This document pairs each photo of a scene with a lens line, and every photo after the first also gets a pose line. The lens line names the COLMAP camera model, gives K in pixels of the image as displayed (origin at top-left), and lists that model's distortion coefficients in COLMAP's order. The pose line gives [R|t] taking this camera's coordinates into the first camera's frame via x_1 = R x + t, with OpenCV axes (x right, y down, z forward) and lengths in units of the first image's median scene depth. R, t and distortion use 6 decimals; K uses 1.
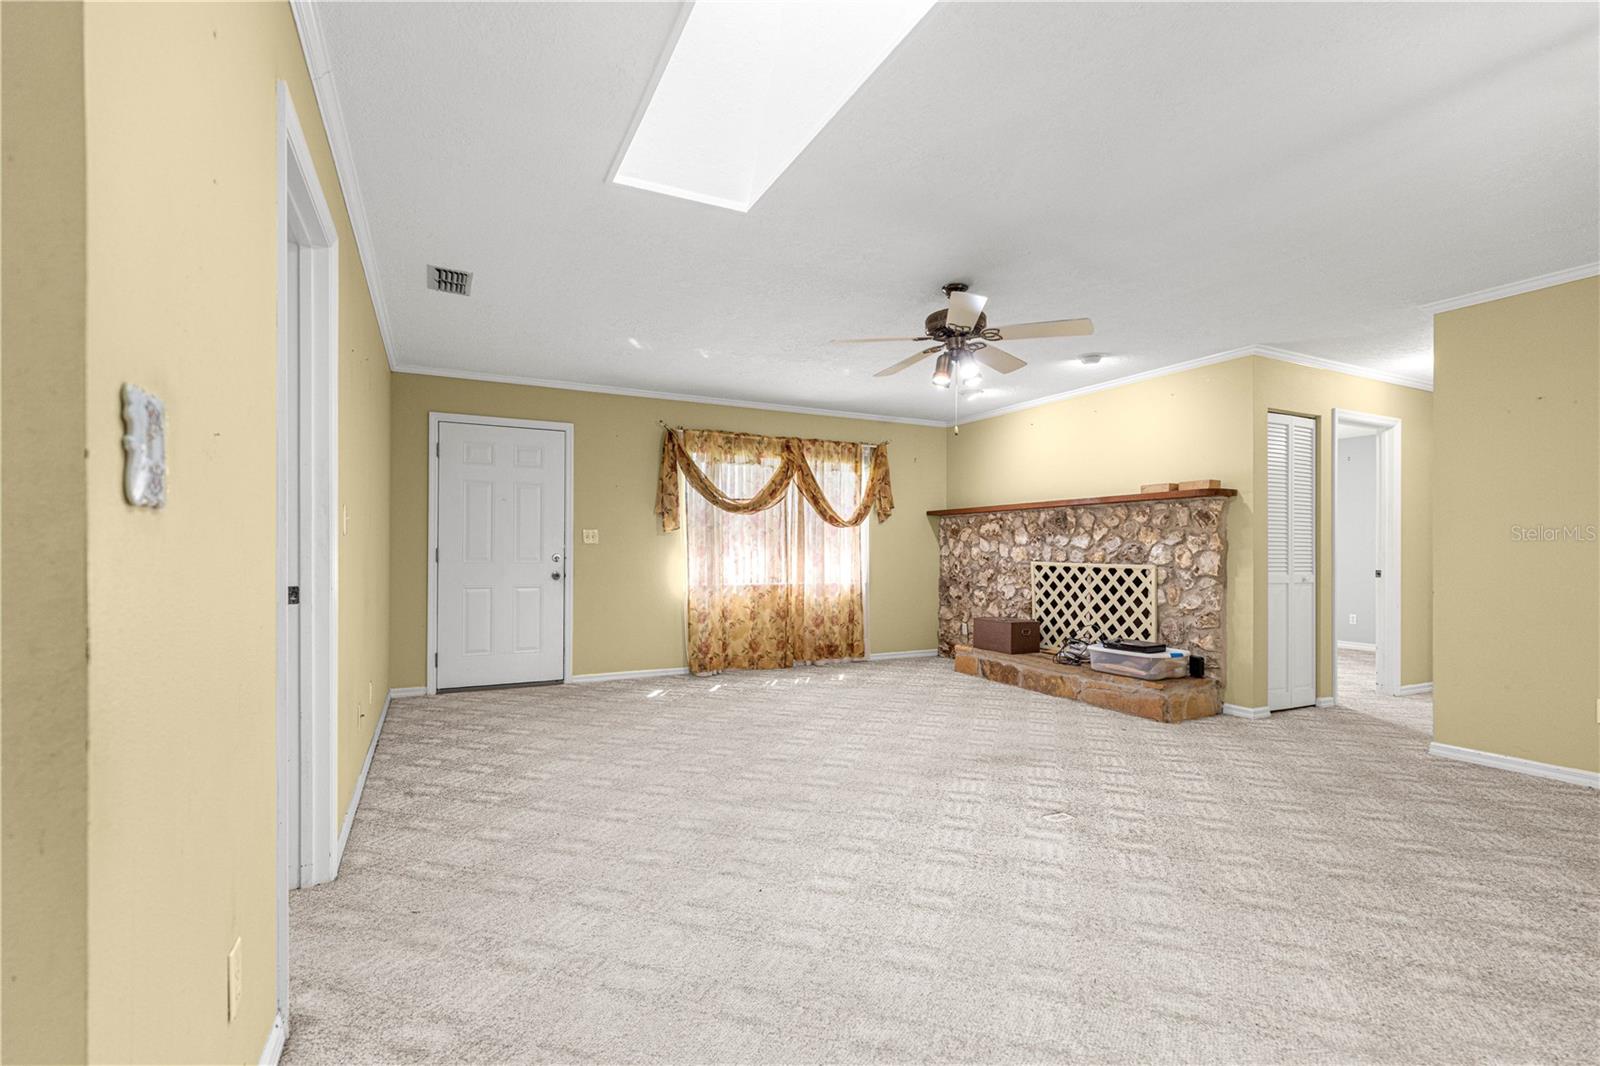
lens RADIAL K [[721.6, 0, 805.1], [0, 721.6, 549.5], [0, 0, 1]] dist [0.012671, -0.003744]
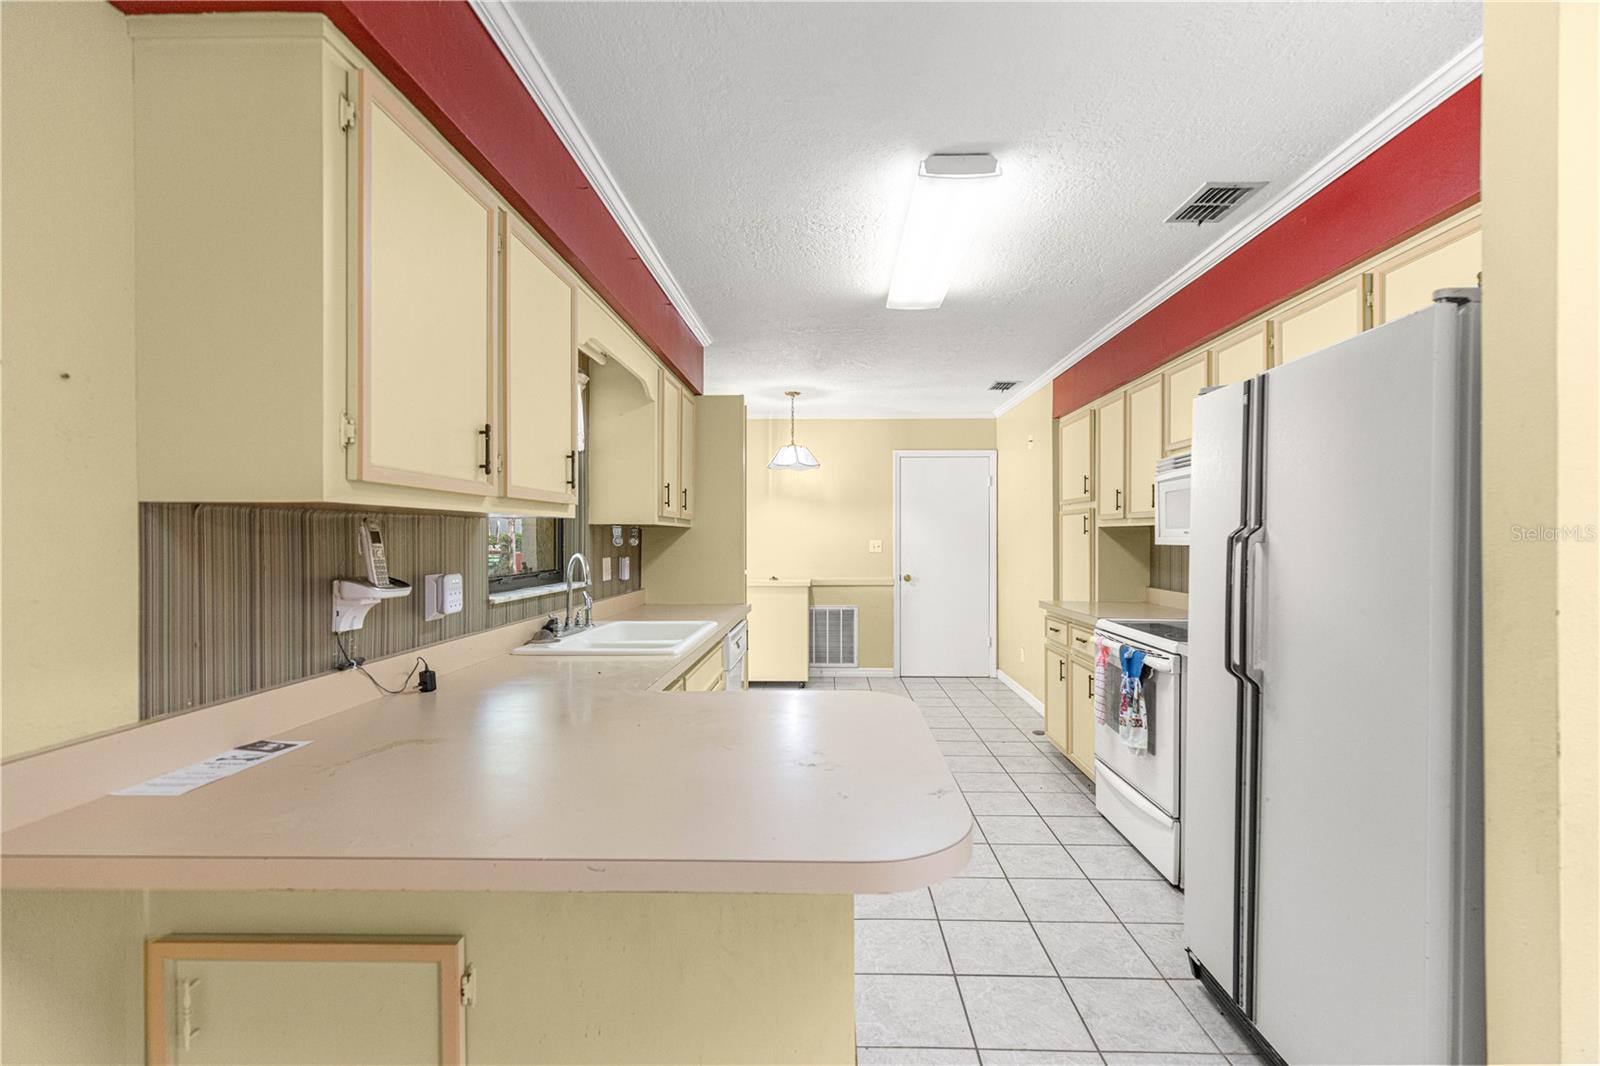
lens RADIAL K [[721.6, 0, 812.5], [0, 721.6, 539.6], [0, 0, 1]] dist [0.012671, -0.003744]
pose [[-0.478667, -0.004577, -0.877985, 0.191199], [-0.002702, 0.999989, -0.003740, -0.050924], [0.877992, 0.000582, -0.478674, 0.073362]]
